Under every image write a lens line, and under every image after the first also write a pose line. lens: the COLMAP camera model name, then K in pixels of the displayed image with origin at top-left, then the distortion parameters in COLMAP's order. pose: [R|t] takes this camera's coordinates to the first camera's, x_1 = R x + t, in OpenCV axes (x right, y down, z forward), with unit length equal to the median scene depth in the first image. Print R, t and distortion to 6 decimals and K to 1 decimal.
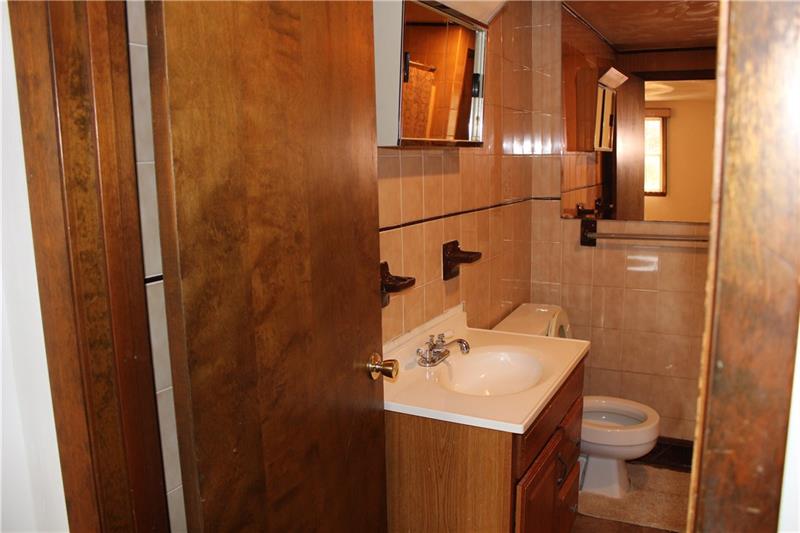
lens RADIAL K [[663.4, 0, 403.3], [0, 663.4, 268.7], [0, 0, 1]] dist [-0.153256, 0.123339]
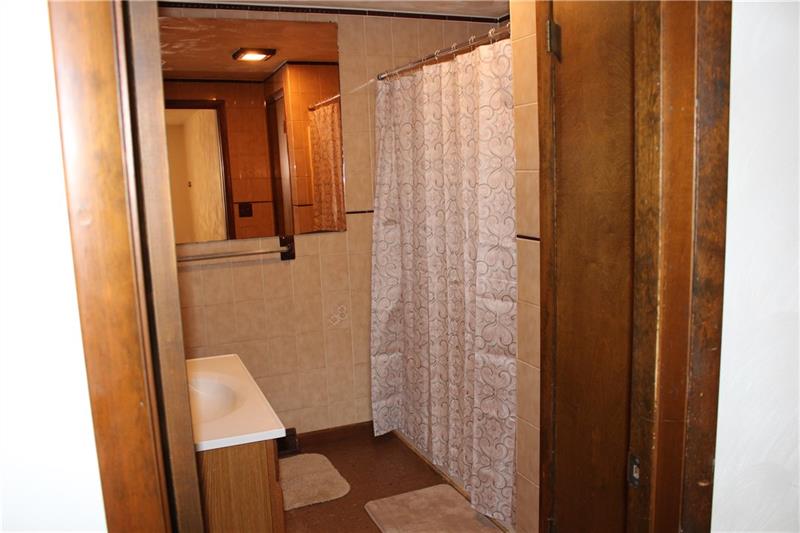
lens RADIAL K [[663.4, 0, 406.4], [0, 663.4, 266.5], [0, 0, 1]] dist [-0.153256, 0.123339]
pose [[0.636925, -0.116213, 0.762116, -0.622999], [0.150702, 0.988269, 0.024752, -0.027861], [-0.756053, 0.099087, 0.646967, 0.158440]]
